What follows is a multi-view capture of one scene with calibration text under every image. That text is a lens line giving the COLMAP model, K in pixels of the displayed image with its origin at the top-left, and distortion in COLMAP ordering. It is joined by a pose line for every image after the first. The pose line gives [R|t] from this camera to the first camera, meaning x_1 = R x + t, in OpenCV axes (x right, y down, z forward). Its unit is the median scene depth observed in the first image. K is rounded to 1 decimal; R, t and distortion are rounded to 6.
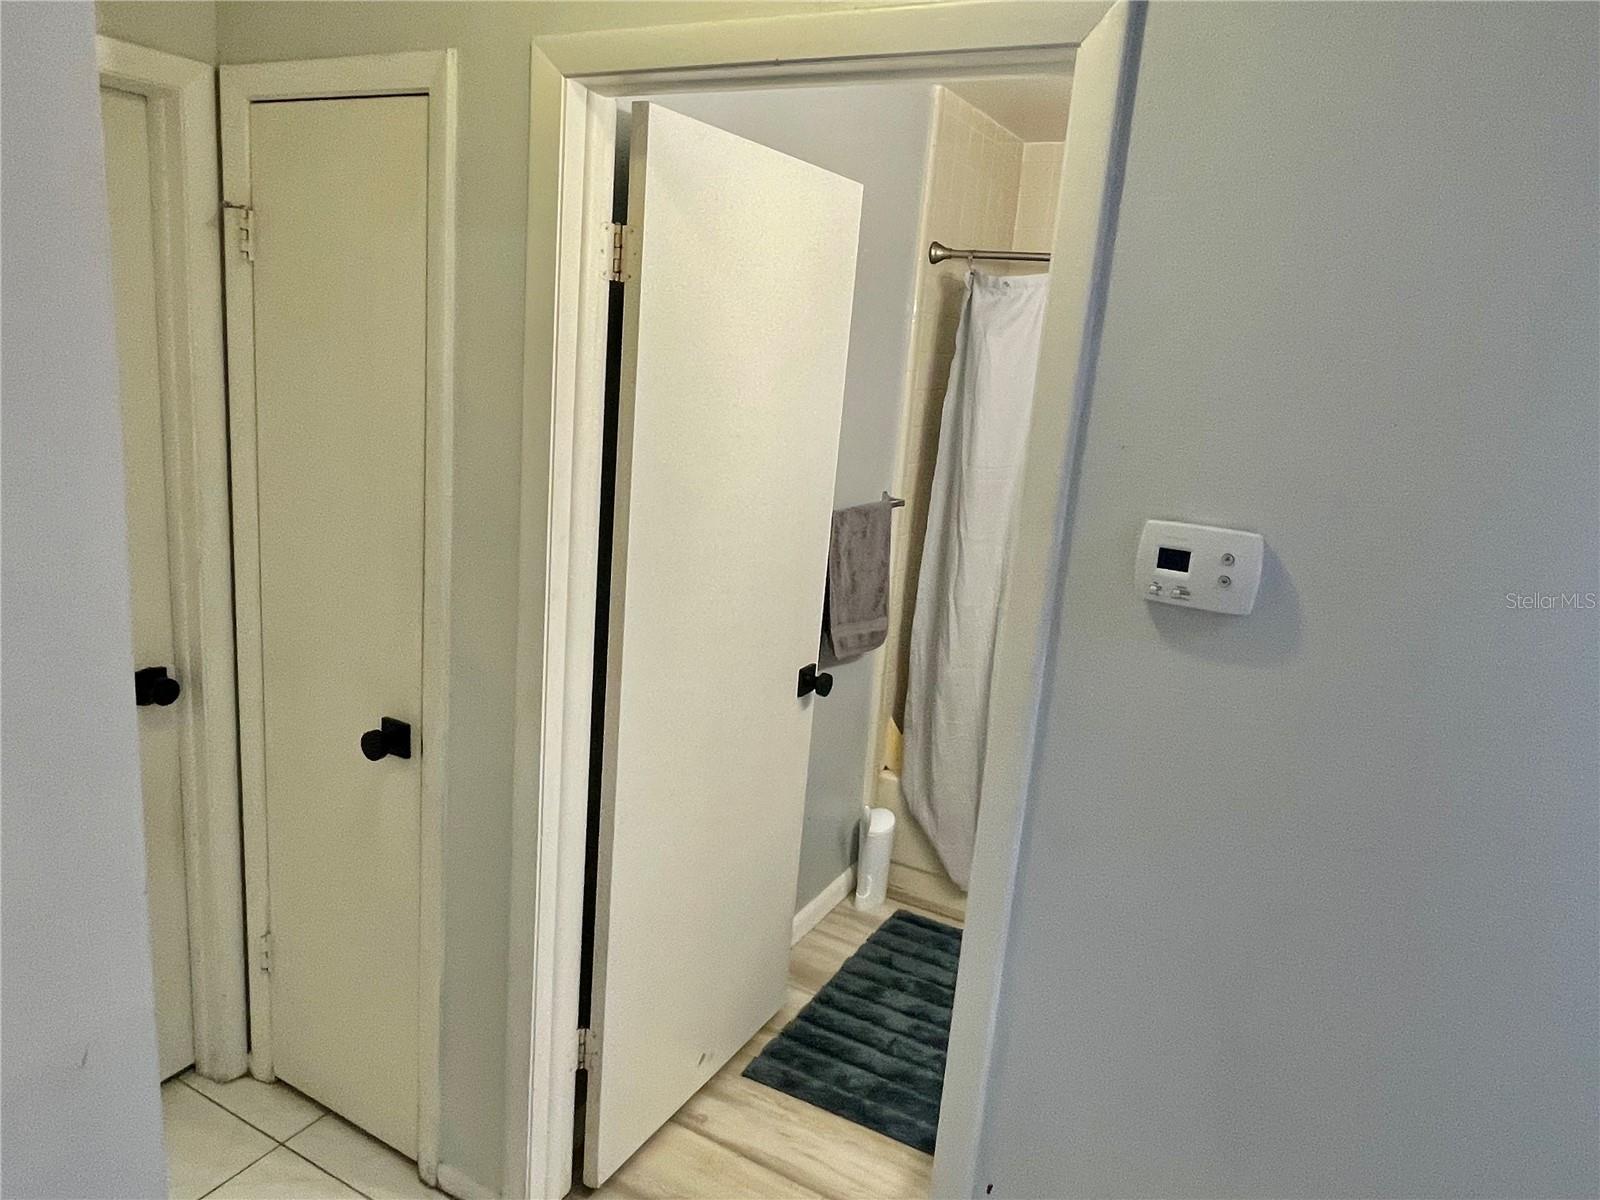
lens RADIAL K [[1063.3, 0, 800.0], [0, 1063.3, 600.0], [0, 0, 1]] dist [0.005108, 0.001017]
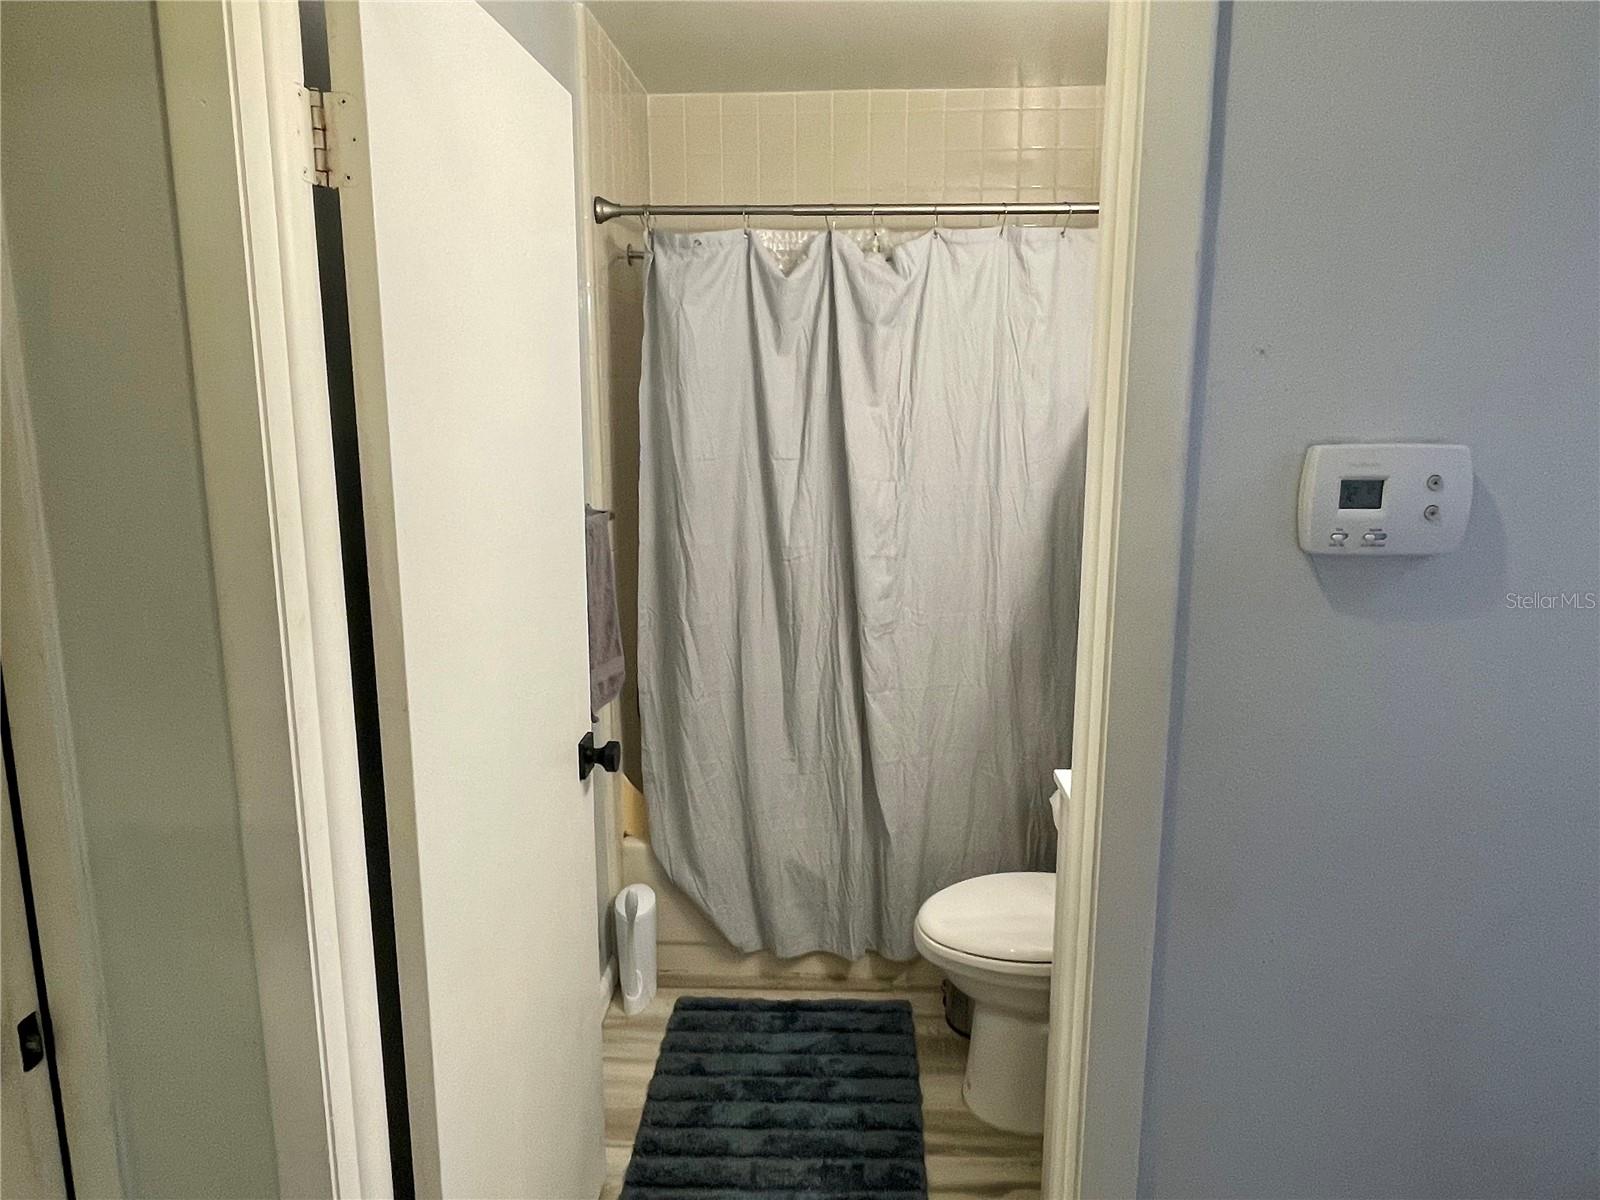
lens RADIAL K [[1063.3, 0, 800.0], [0, 1063.3, 600.0], [0, 0, 1]] dist [0.005108, 0.001017]
pose [[0.893348, -0.164054, 0.418349, -0.133253], [0.170810, 0.985069, 0.021542, -0.020152], [-0.415636, 0.052214, 0.908031, 0.207480]]
